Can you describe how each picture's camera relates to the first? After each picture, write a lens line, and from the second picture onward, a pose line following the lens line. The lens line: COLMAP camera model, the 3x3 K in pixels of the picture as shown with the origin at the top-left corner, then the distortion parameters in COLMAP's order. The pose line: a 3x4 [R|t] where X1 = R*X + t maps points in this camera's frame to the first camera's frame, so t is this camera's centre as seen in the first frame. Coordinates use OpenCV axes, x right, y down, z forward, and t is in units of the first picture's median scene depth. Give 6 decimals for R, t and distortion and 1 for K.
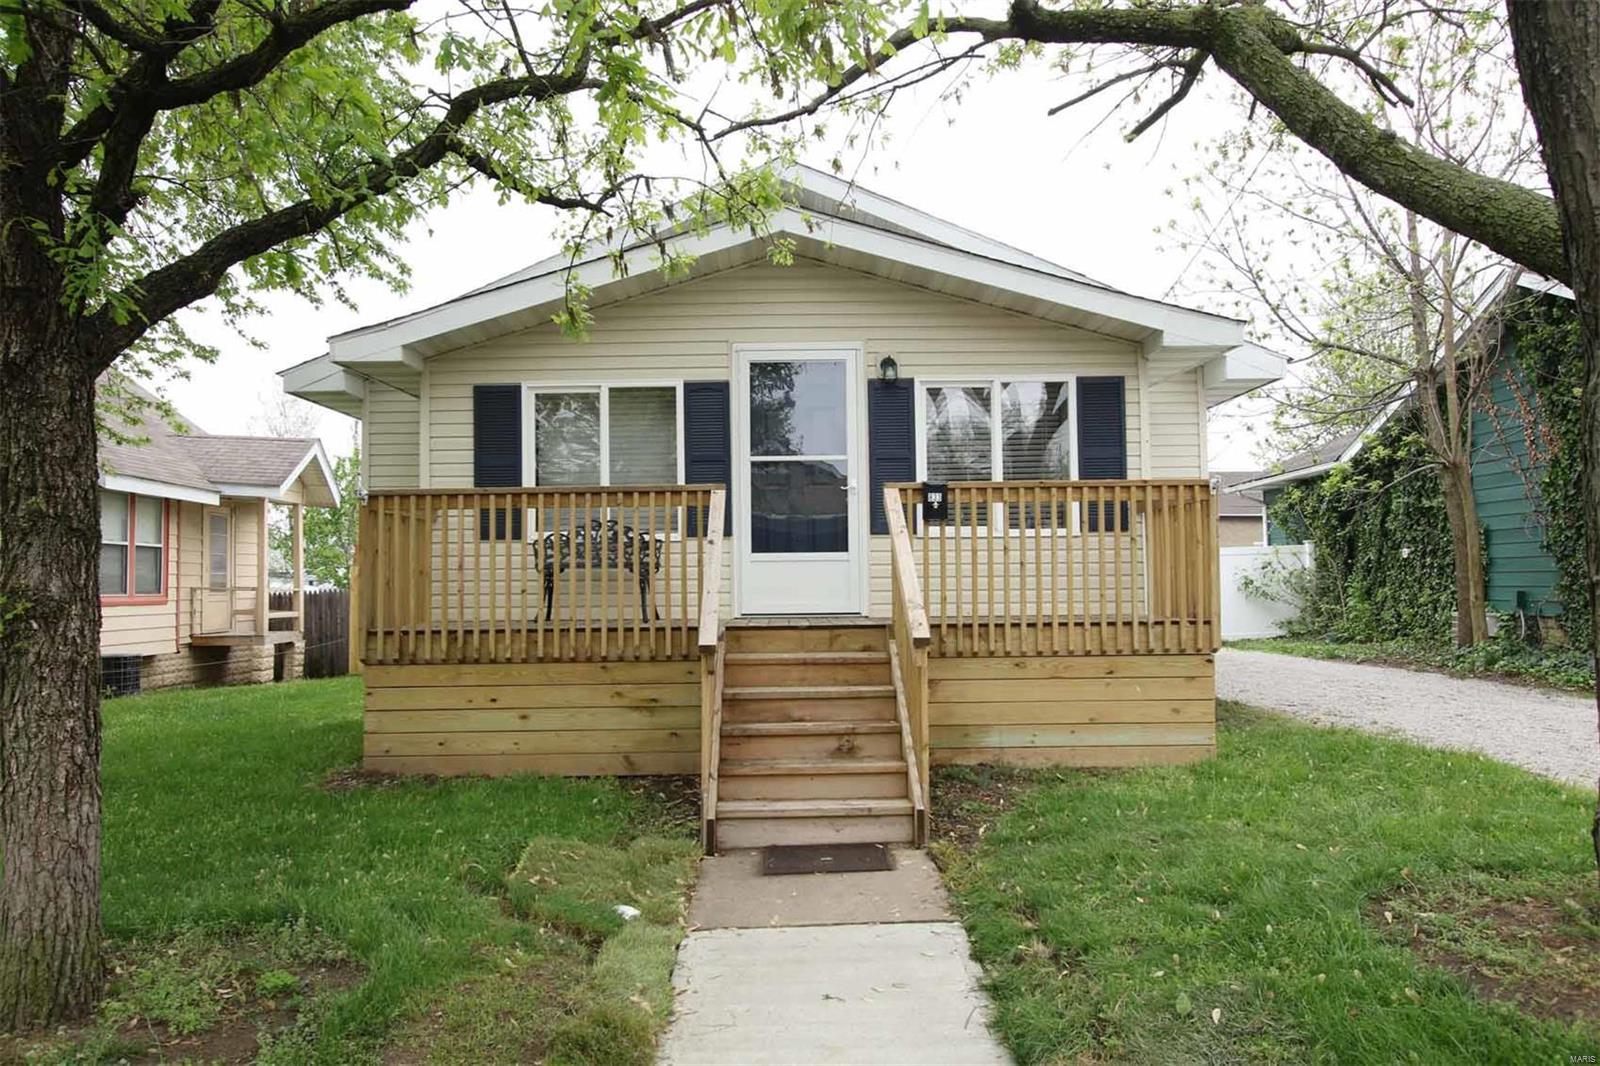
lens RADIAL K [[1198.9, 0, 798.0], [0, 1198.9, 530.9], [0, 0, 1]] dist [-0.003848, -0.000725]
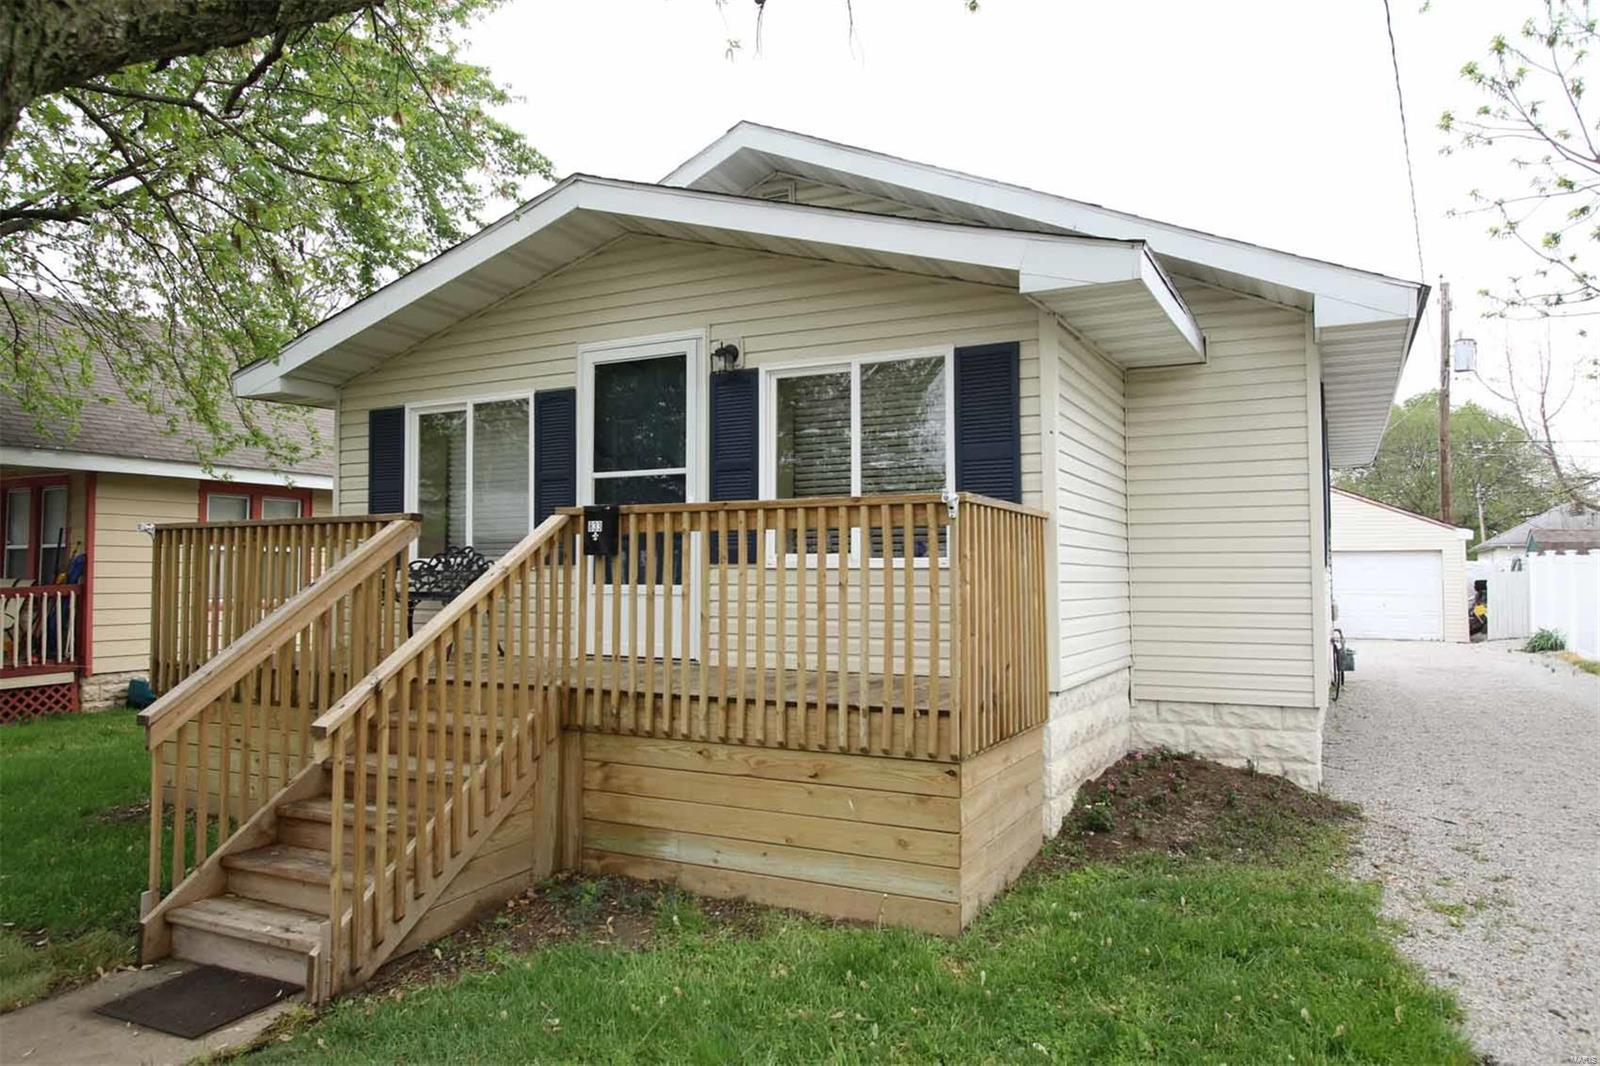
lens RADIAL K [[1092.5, 0, 801.7], [0, 1092.5, 541.4], [0, 0, 1]] dist [-0.001303, 0.000576]
pose [[0.879070, -0.003508, -0.476679, 0.468758], [0.011014, 0.999855, 0.012954, -0.021428], [0.476565, -0.016638, 0.878982, 0.375581]]
